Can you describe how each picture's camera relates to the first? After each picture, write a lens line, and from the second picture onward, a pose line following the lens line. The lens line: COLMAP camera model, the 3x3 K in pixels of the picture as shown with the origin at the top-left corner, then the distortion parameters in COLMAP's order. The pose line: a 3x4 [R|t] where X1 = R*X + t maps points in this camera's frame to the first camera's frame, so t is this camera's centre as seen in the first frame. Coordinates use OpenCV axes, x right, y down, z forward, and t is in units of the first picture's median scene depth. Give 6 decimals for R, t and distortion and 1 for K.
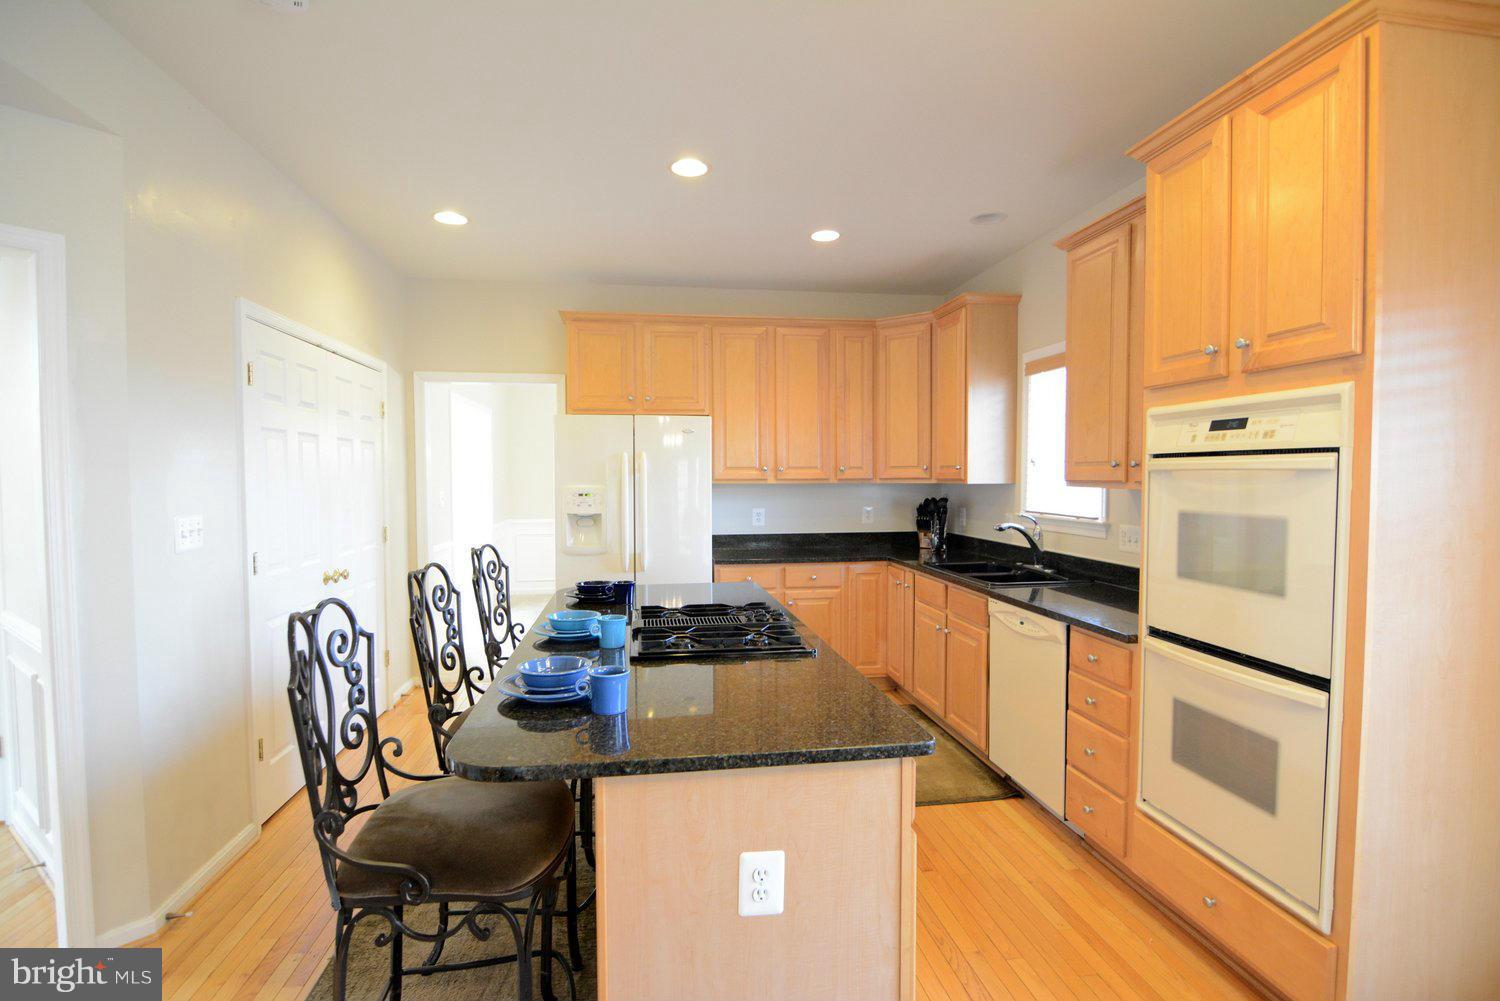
lens RADIAL K [[721.0, 0, 750.0], [0, 721.0, 500.5], [0, 0, 1]] dist [-0.002727, -0.000681]
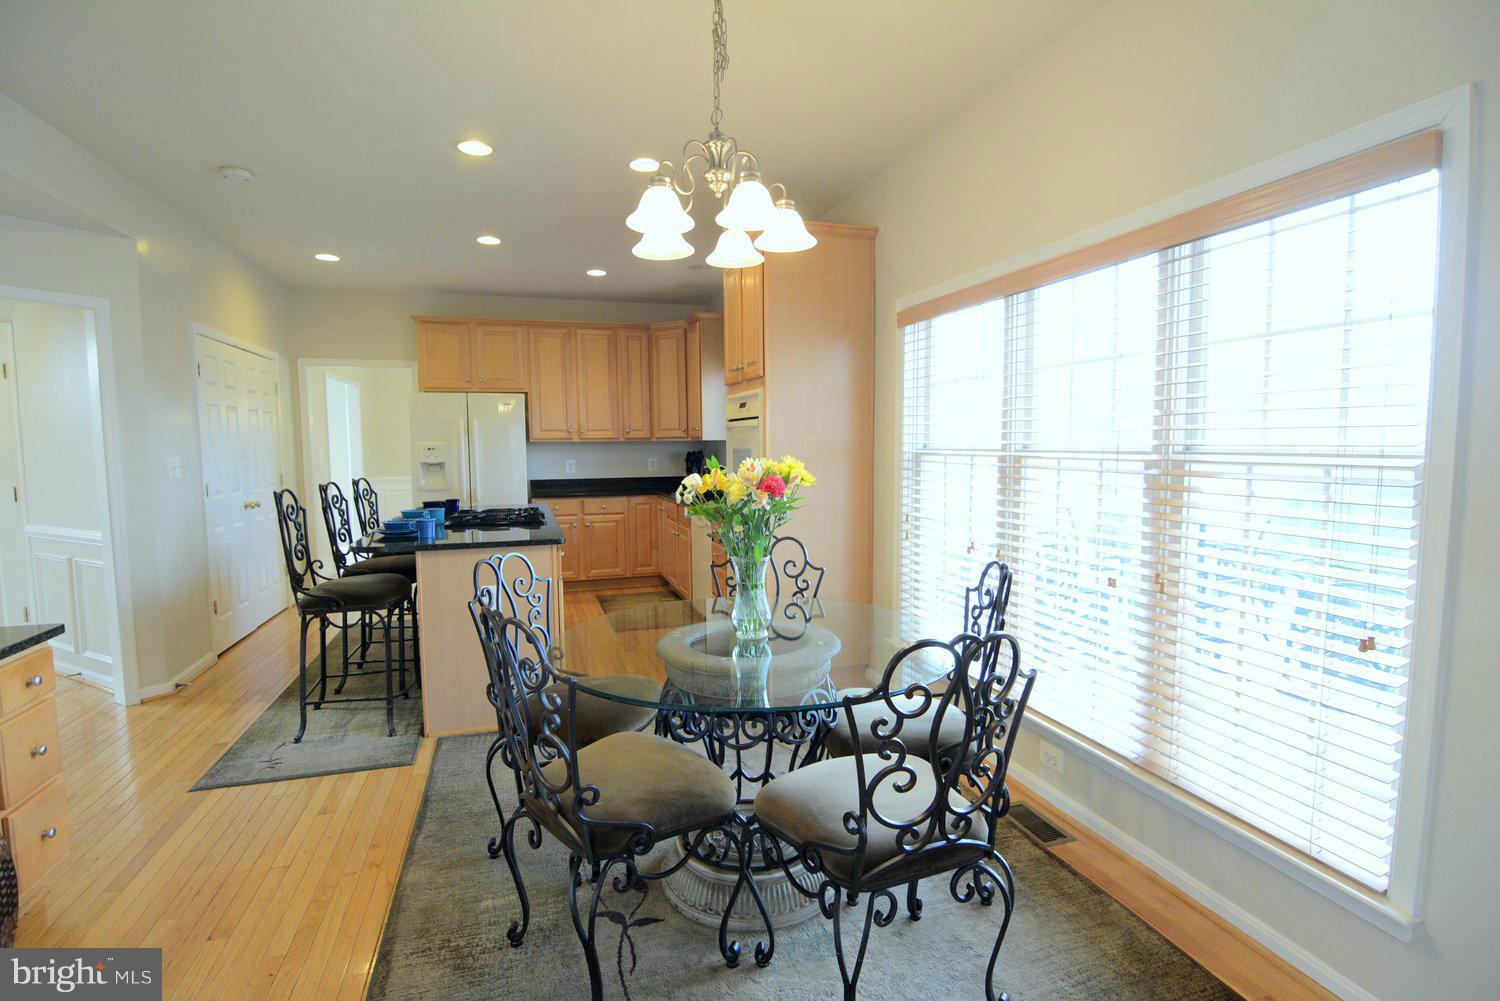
lens RADIAL K [[732.0, 0, 745.7], [0, 732.0, 501.6], [0, 0, 1]] dist [-0.001713, -0.000696]
pose [[0.989934, -0.016628, 0.140547, 0.180139], [0.010255, 0.998891, 0.045954, 0.035811], [-0.141156, -0.044050, 0.989007, -0.527934]]
